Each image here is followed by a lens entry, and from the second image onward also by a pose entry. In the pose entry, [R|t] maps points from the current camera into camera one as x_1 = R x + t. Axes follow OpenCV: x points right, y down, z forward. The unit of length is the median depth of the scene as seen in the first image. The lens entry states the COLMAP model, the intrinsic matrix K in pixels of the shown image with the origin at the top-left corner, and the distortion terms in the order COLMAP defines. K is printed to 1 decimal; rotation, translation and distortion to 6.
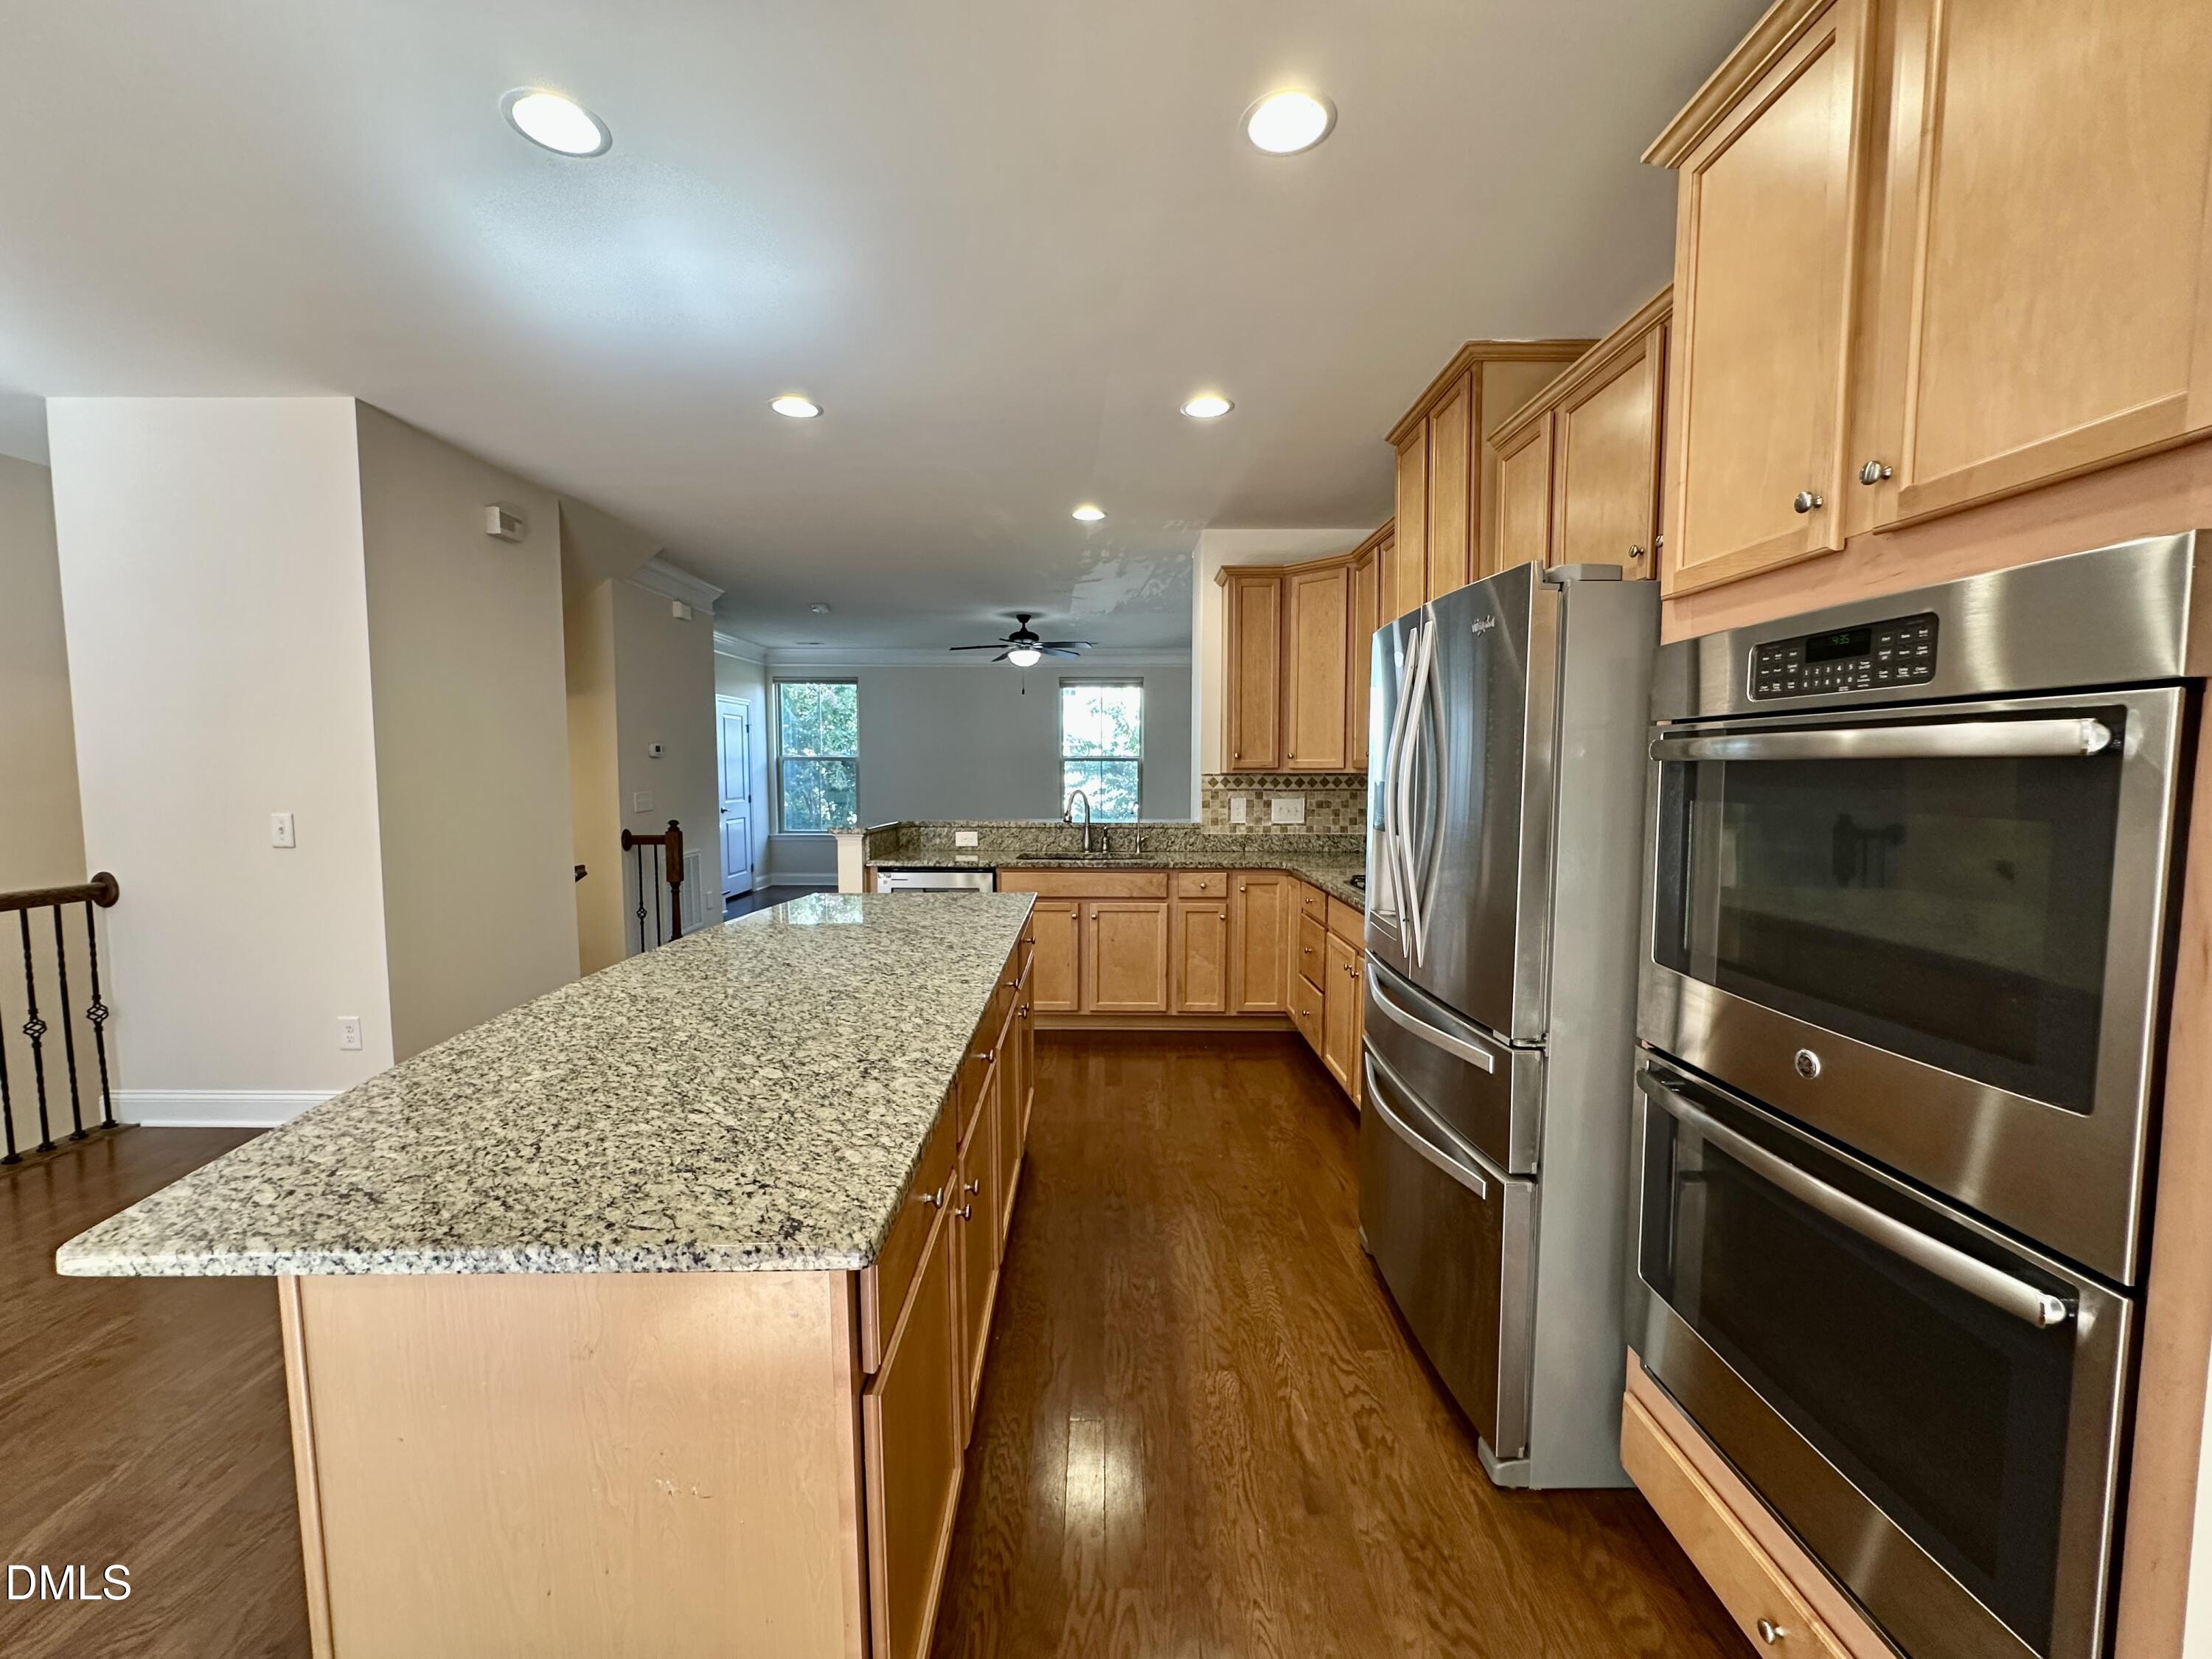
lens RADIAL K [[883.8, 0, 1102.4], [0, 883.8, 831.3], [0, 0, 1]] dist [-0.002549, 0.000393]
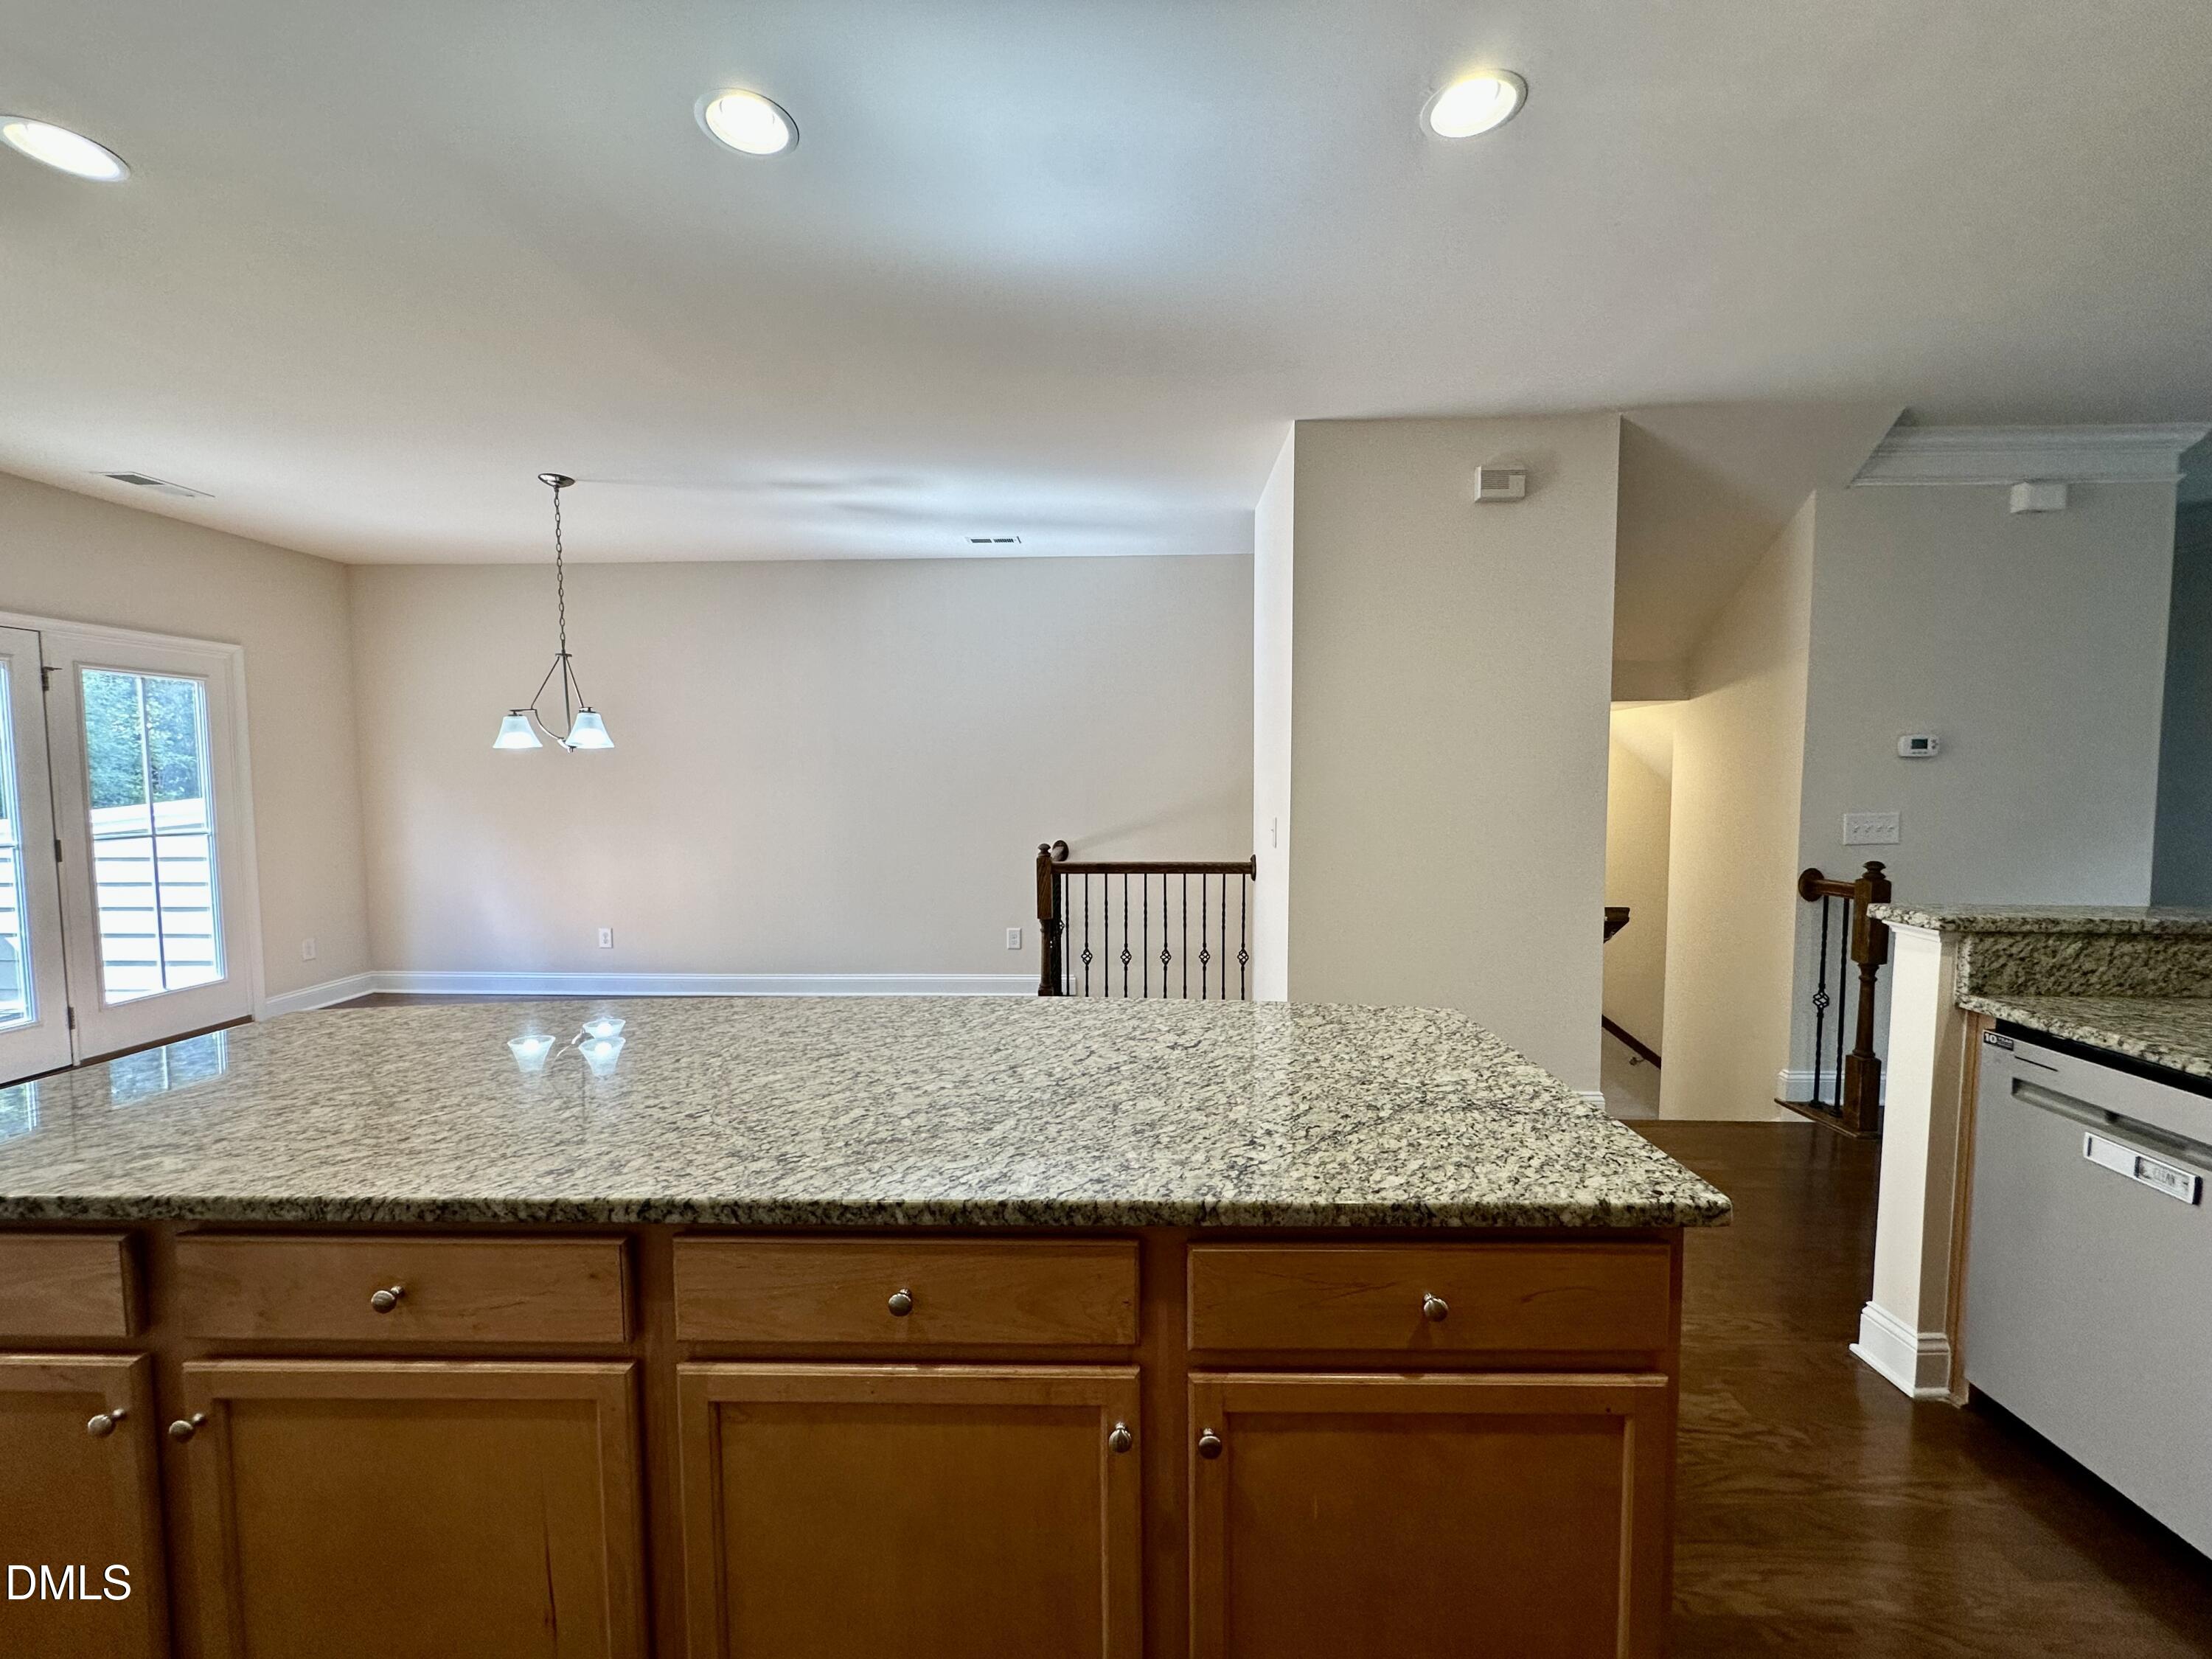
lens RADIAL K [[883.8, 0, 1102.4], [0, 883.8, 831.3], [0, 0, 1]] dist [-0.002549, 0.000393]
pose [[-0.033289, 0.060589, -0.997608, 0.148041], [-0.068478, 0.995677, 0.062757, -0.038973], [0.997097, 0.070403, -0.028996, 0.544932]]
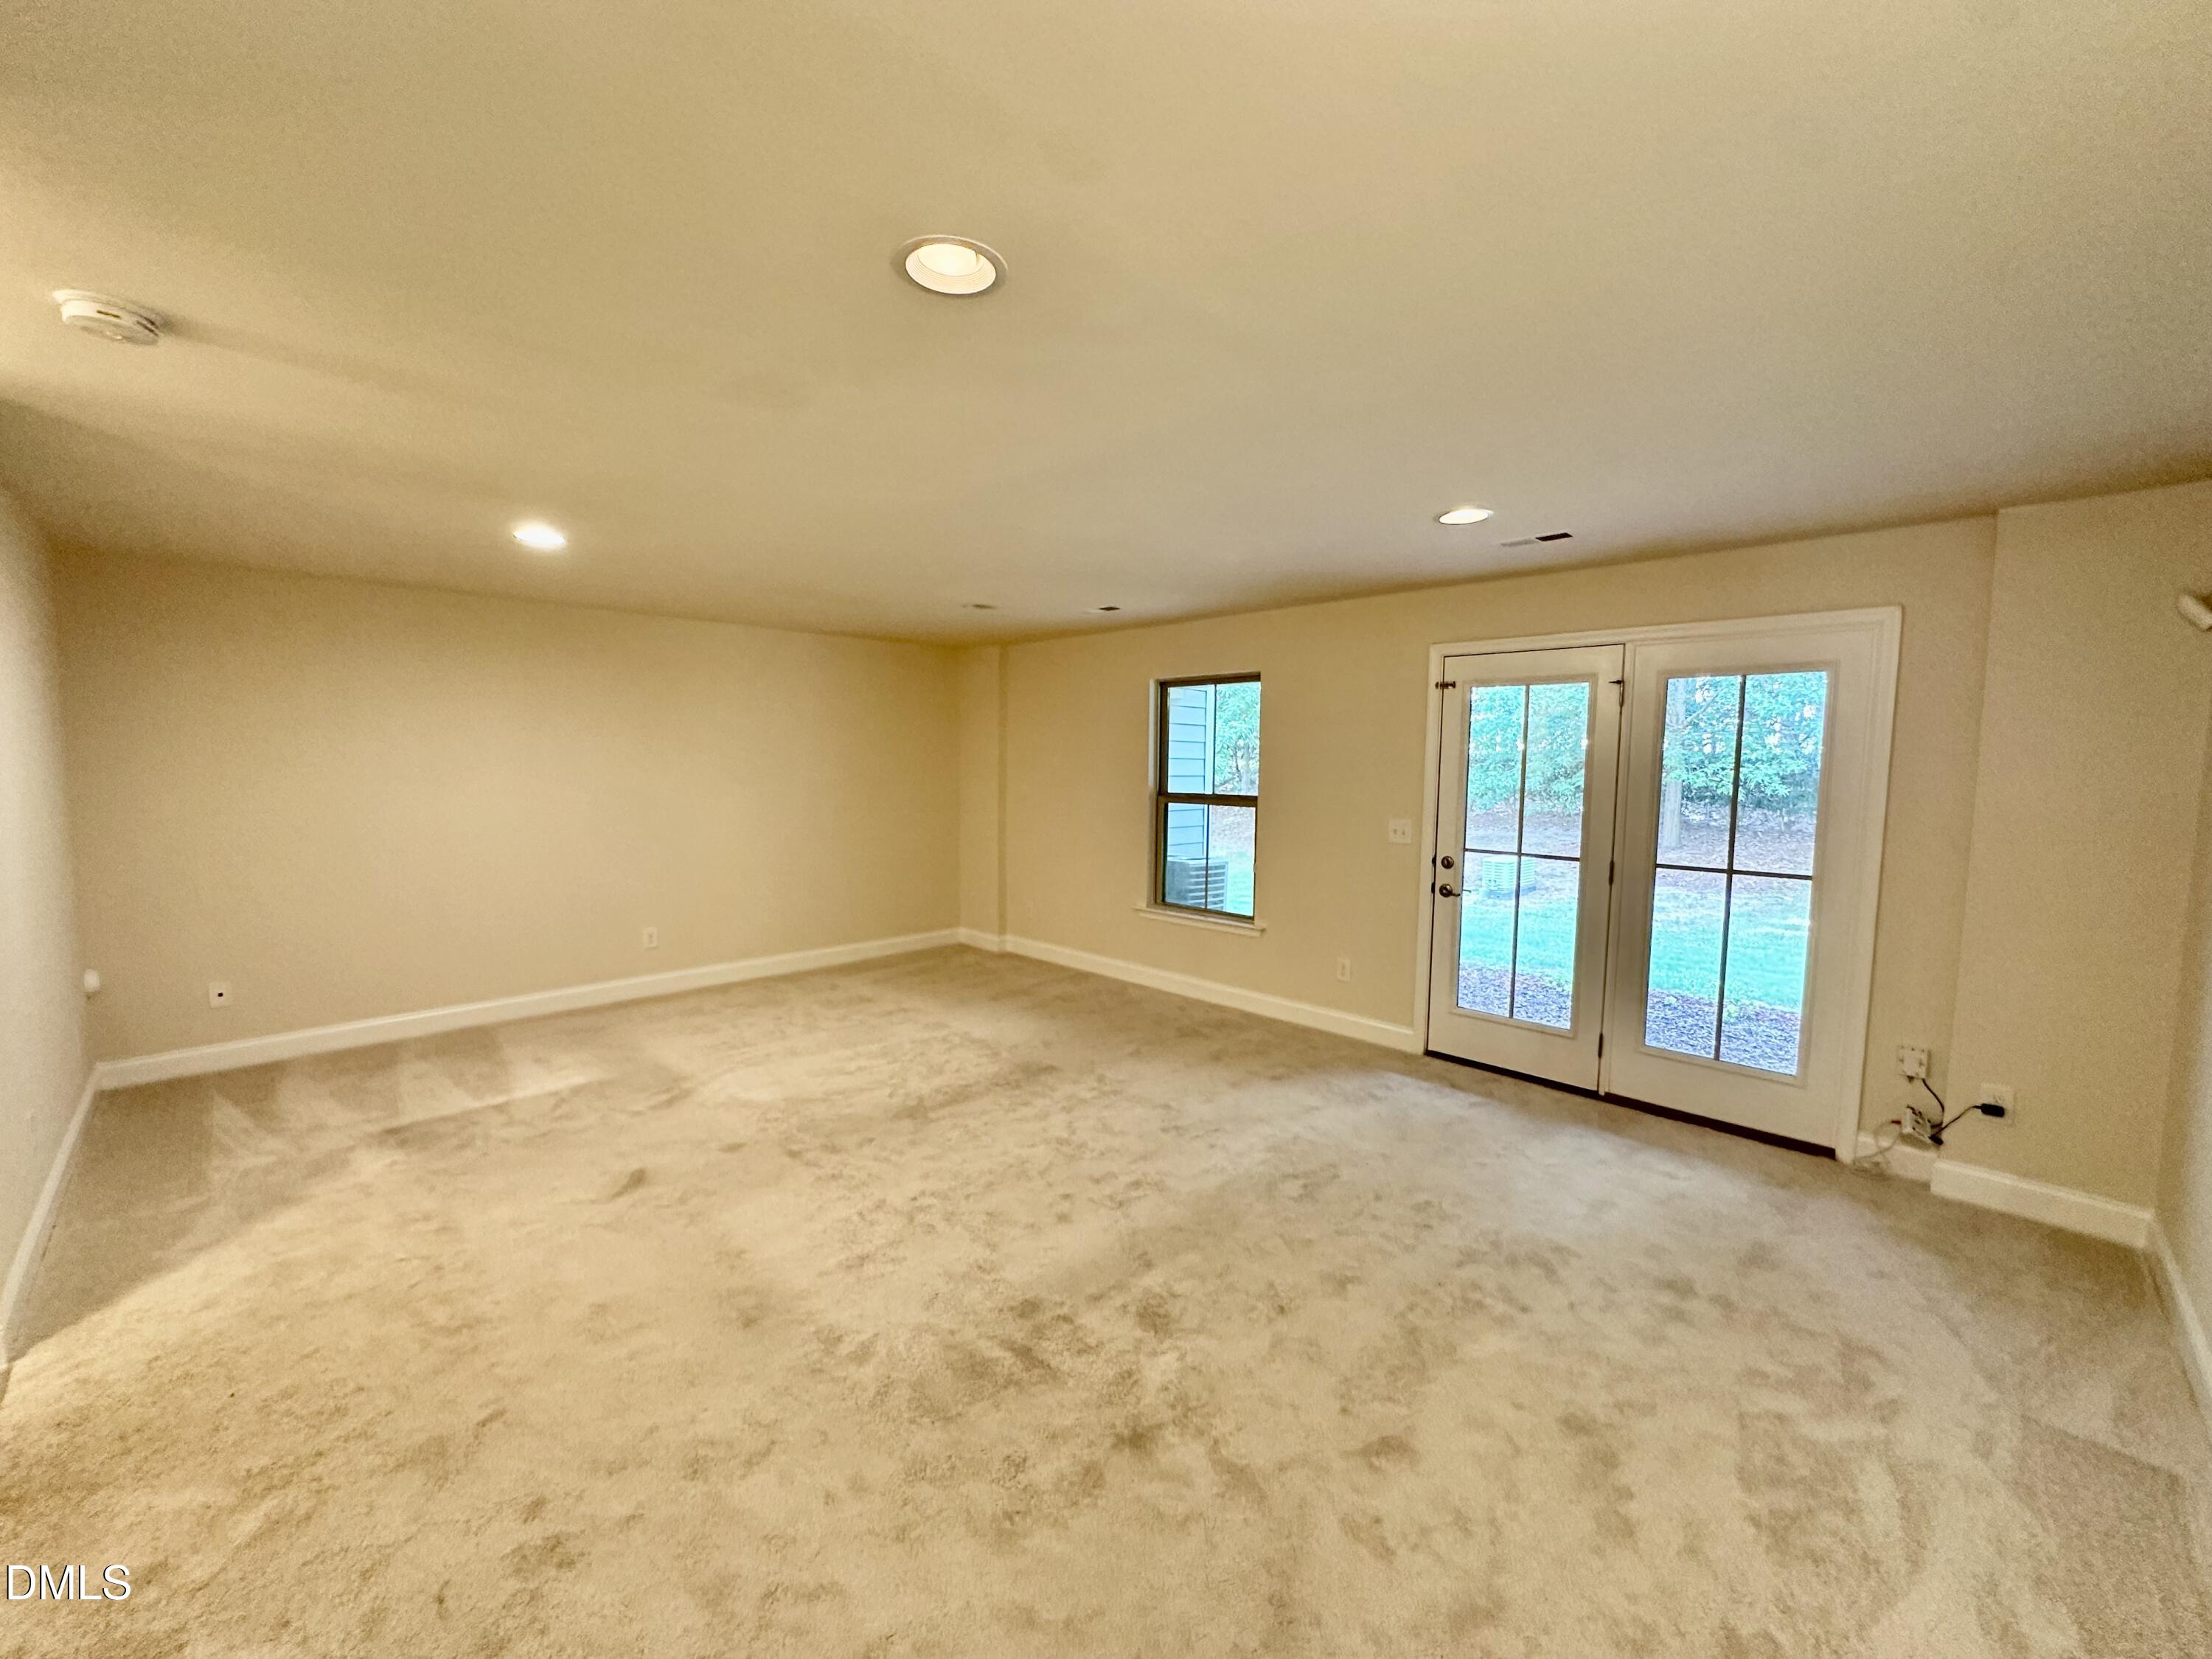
lens RADIAL K [[883.8, 0, 1102.4], [0, 883.8, 831.3], [0, 0, 1]] dist [-0.002549, 0.000393]
pose [[-0.712384, -0.064022, 0.698864, -0.856433], [0.044257, 0.989750, 0.135783, -0.066683], [-0.700393, 0.127659, -0.702248, 0.420539]]
